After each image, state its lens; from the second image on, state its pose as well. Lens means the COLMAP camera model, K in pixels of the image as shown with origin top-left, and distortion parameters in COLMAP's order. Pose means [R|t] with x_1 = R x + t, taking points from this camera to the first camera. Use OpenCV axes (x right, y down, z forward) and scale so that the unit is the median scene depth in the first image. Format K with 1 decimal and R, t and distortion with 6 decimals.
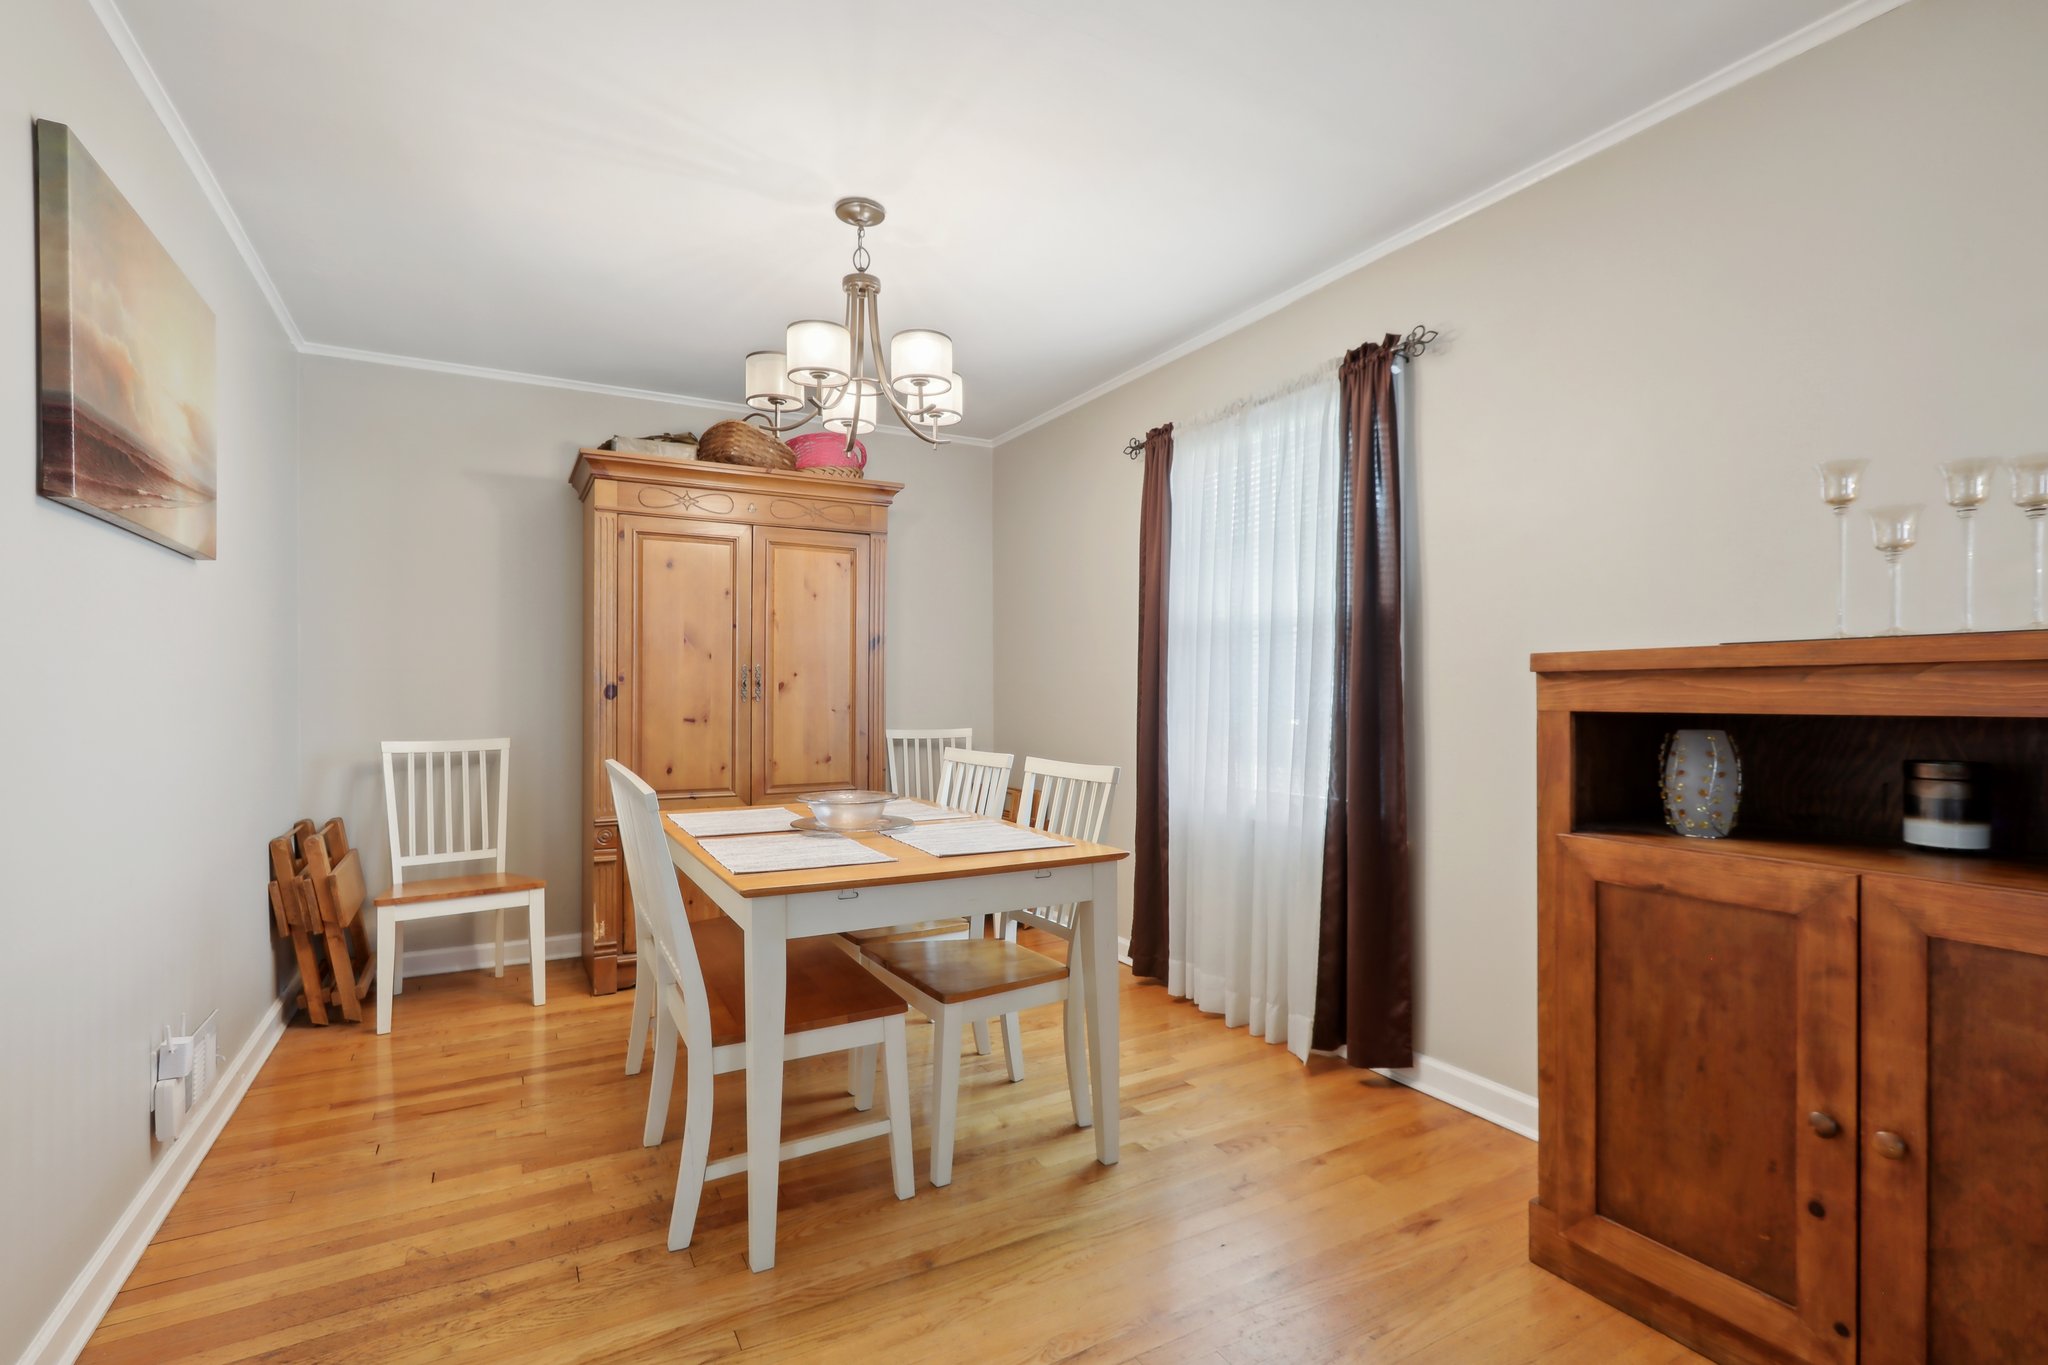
lens RADIAL K [[936.3, 0, 1024.0], [0, 936.3, 682.5], [0, 0, 1]] dist [-0.010564, 0.000554]
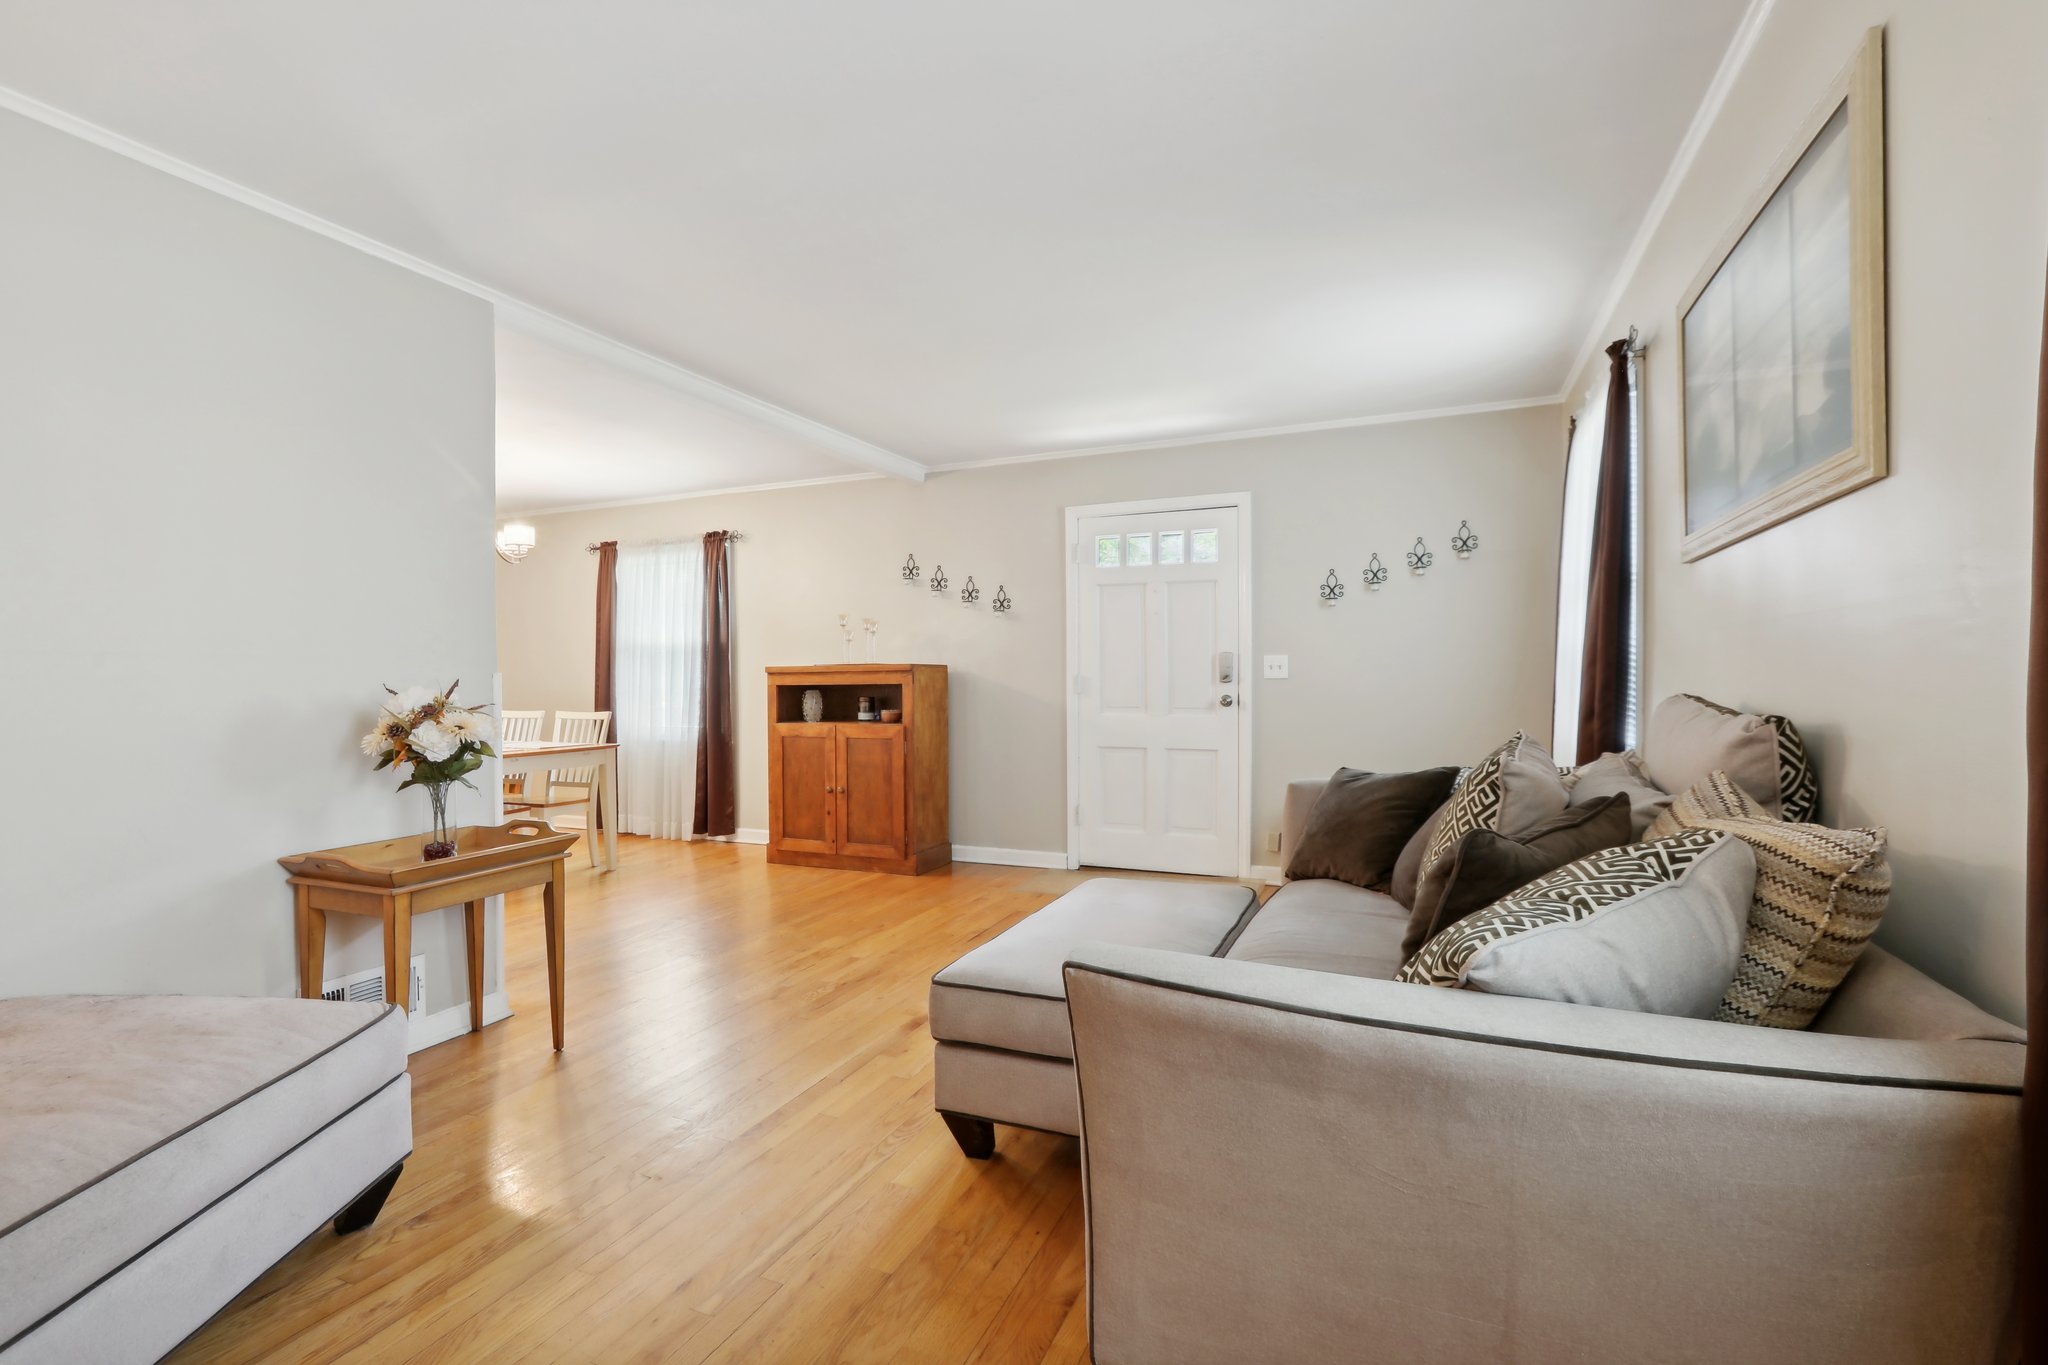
lens RADIAL K [[936.3, 0, 1024.0], [0, 936.3, 682.5], [0, 0, 1]] dist [-0.010564, 0.000554]
pose [[0.794217, -0.009070, 0.607566, -0.466999], [0.000841, 0.999904, 0.013827, -0.014446], [-0.607633, -0.010471, 0.794149, -1.402301]]
